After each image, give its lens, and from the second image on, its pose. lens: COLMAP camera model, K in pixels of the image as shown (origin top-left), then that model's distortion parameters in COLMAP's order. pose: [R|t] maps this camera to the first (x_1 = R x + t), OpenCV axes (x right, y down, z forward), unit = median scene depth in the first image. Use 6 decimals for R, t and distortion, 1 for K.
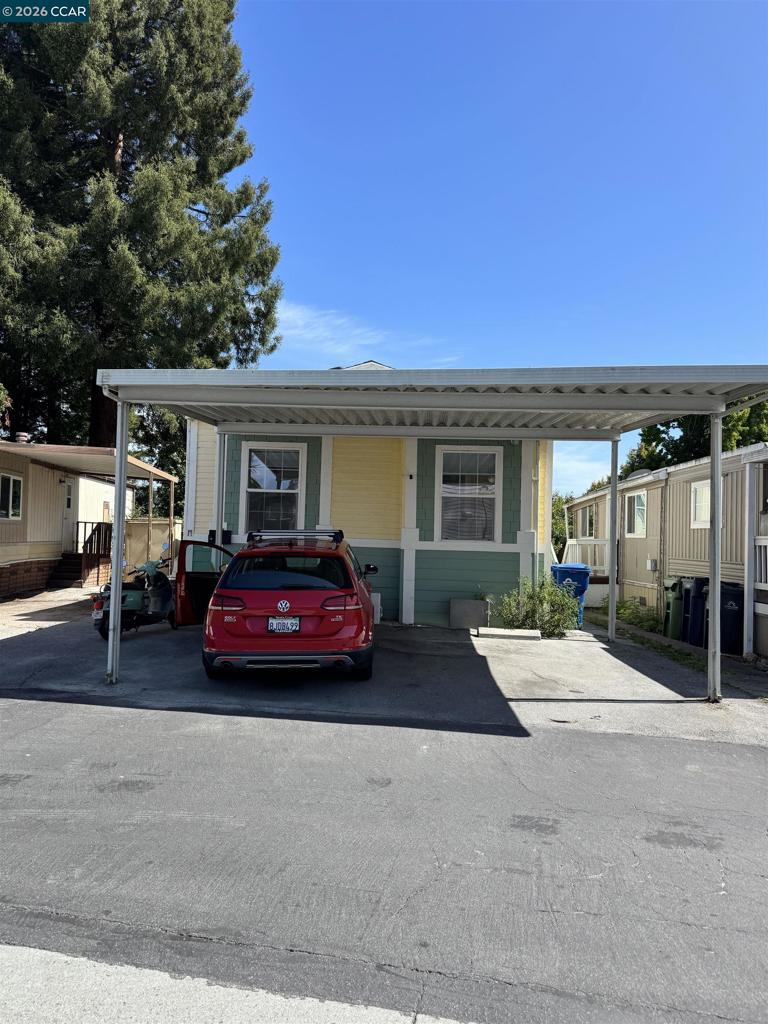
lens RADIAL K [[709.8, 0, 405.6], [0, 709.8, 510.7], [0, 0, 1]] dist [0.057178, -0.075277]
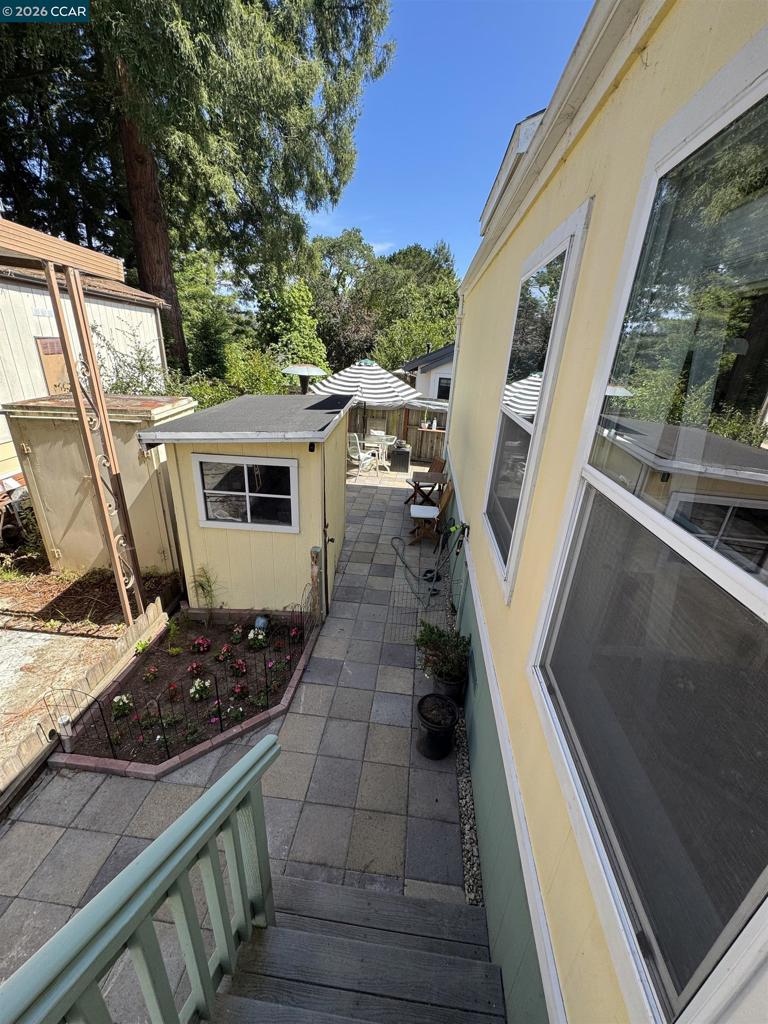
lens RADIAL K [[408.3, 0, 385.0], [0, 408.3, 512.9], [0, 0, 1]] dist [-0.001855, 0.000373]
pose [[0.994750, 0.062751, -0.080839, -0.262008], [-0.024703, 0.913818, 0.405372, -0.029053], [0.099310, -0.401247, 0.910570, 1.050578]]
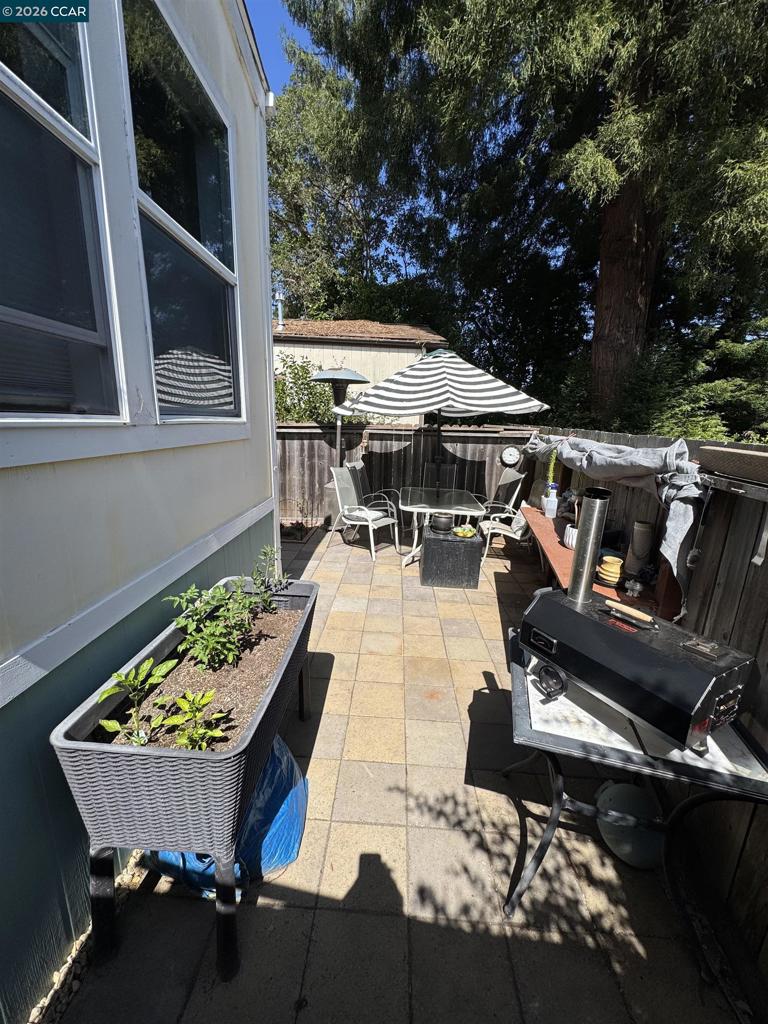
lens RADIAL K [[408.3, 0, 385.0], [0, 408.3, 512.9], [0, 0, 1]] dist [-0.001855, 0.000373]
pose [[-0.030624, 0.190847, -0.981142, -0.052635], [0.013895, 0.981589, 0.190501, 0.057721], [0.999434, -0.007799, -0.032712, 1.568004]]
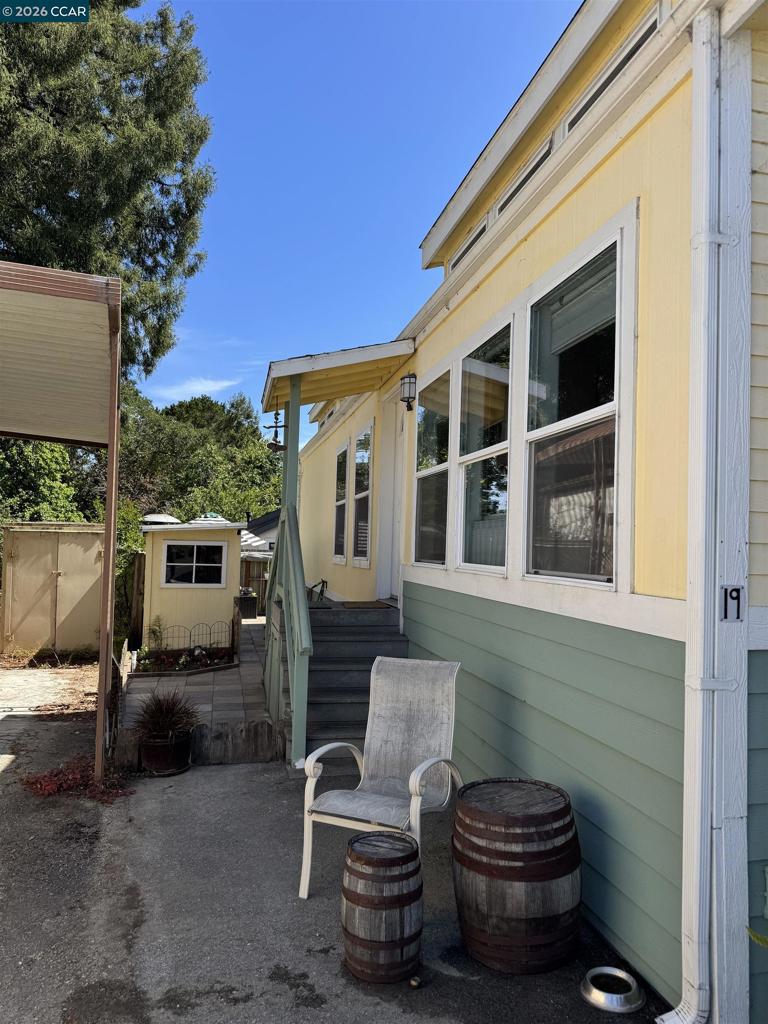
lens RADIAL K [[709.8, 0, 405.6], [0, 709.8, 510.7], [0, 0, 1]] dist [0.057178, -0.075277]
pose [[0.967061, 0.009466, 0.254369, -0.330701], [-0.008123, 0.999947, -0.006328, 0.005246], [-0.254416, 0.004053, 0.967086, 0.604378]]
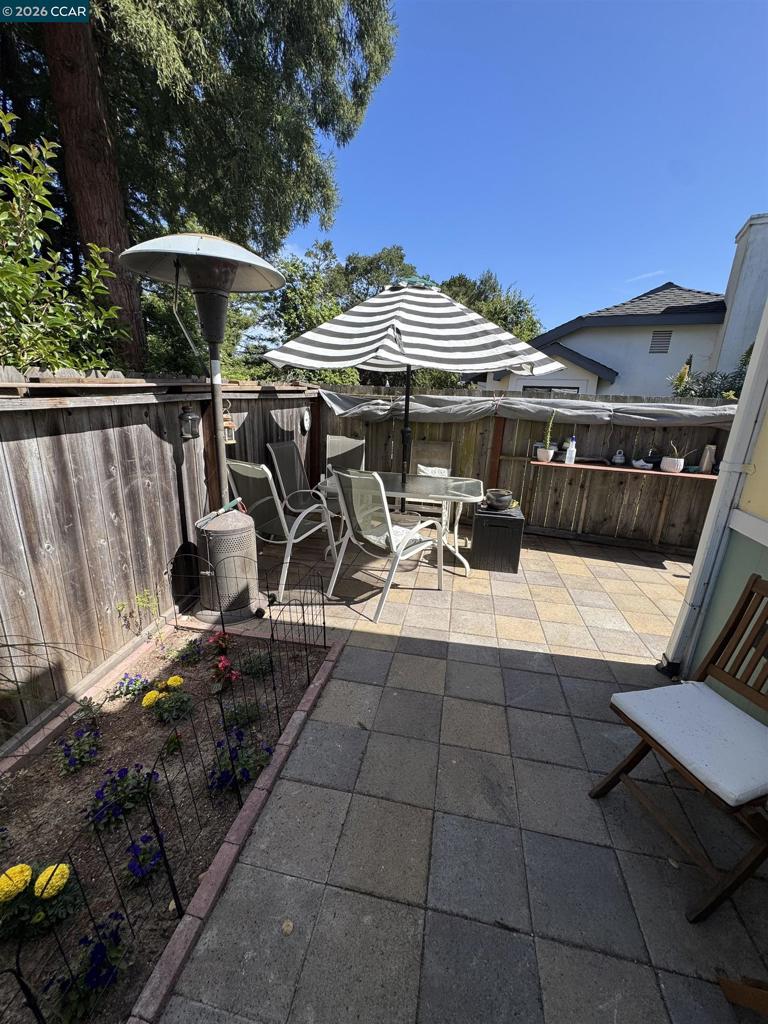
lens RADIAL K [[408.3, 0, 385.0], [0, 408.3, 512.9], [0, 0, 1]] dist [-0.001855, 0.000373]
pose [[0.981672, 0.060772, -0.180627, -0.310494], [-0.000046, 0.947868, 0.318663, 0.047409], [0.190576, -0.312815, 0.930499, 1.379922]]
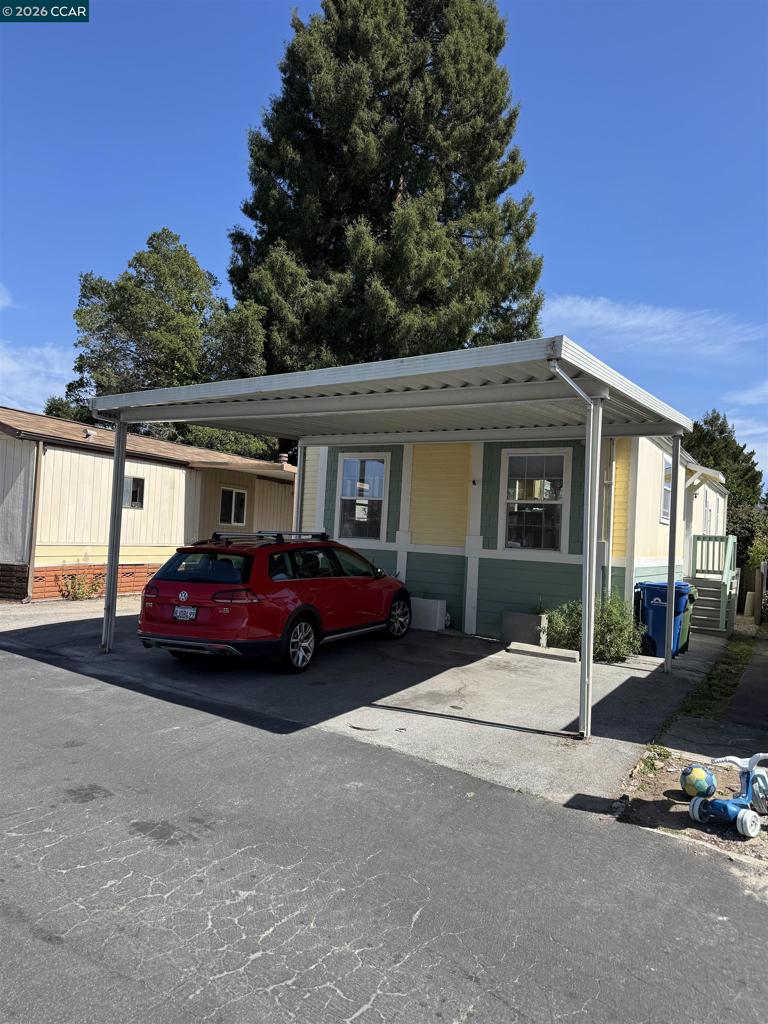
lens RADIAL K [[721.3, 0, 412.5], [0, 721.3, 515.0], [0, 0, 1]] dist [0.044156, -0.082402]
pose [[0.884588, 0.001732, -0.466370, 0.284870], [-0.008694, 0.999881, -0.012776, 0.007358], [0.466292, 0.015356, 0.884497, 0.065378]]
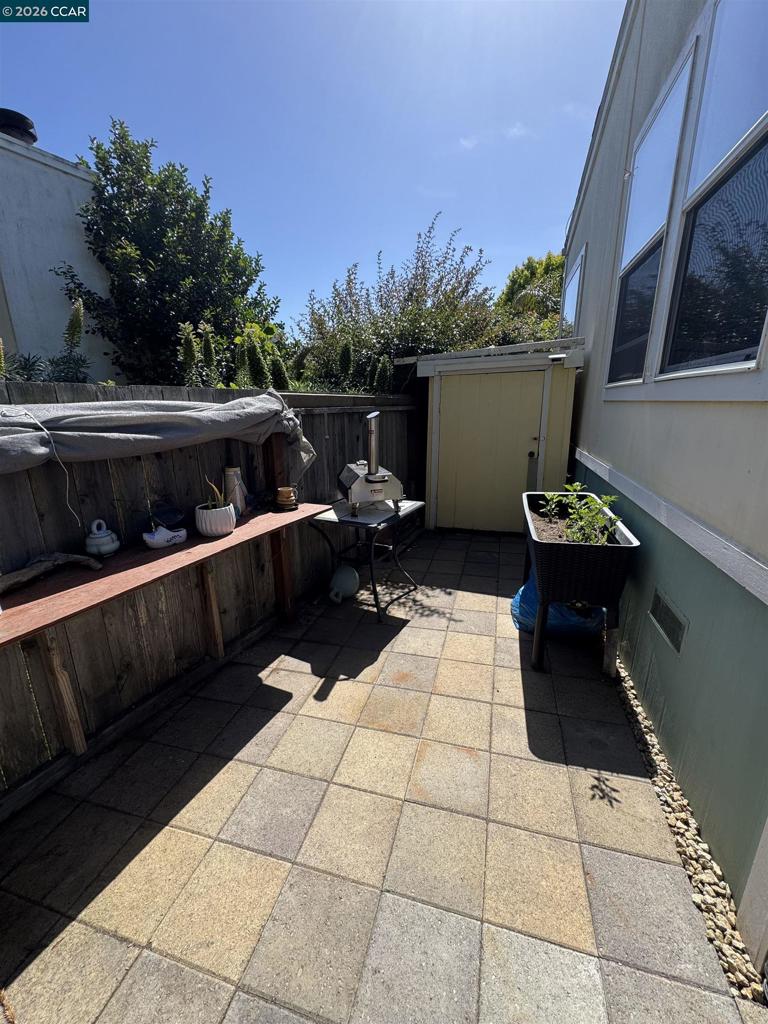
lens RADIAL K [[408.3, 0, 385.0], [0, 408.3, 512.9], [0, 0, 1]] dist [-0.001855, 0.000373]
pose [[0.273346, -0.280803, 0.920017, -0.288723], [-0.016275, 0.954955, 0.296303, 0.057899], [-0.961778, -0.095966, 0.256463, 1.556563]]
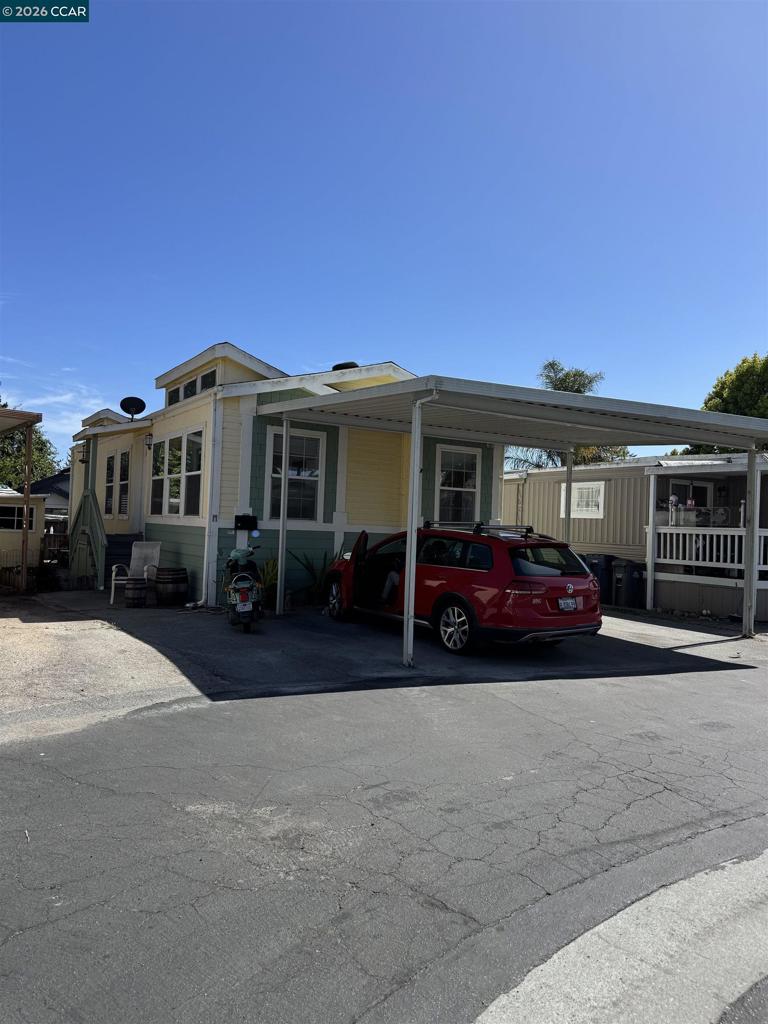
lens RADIAL K [[709.8, 0, 405.6], [0, 709.8, 510.7], [0, 0, 1]] dist [0.057178, -0.075277]
pose [[0.829152, 0.015330, 0.558813, -0.461822], [-0.036010, 0.999012, 0.026025, -0.009501], [-0.557863, -0.041702, 0.828885, 0.061135]]
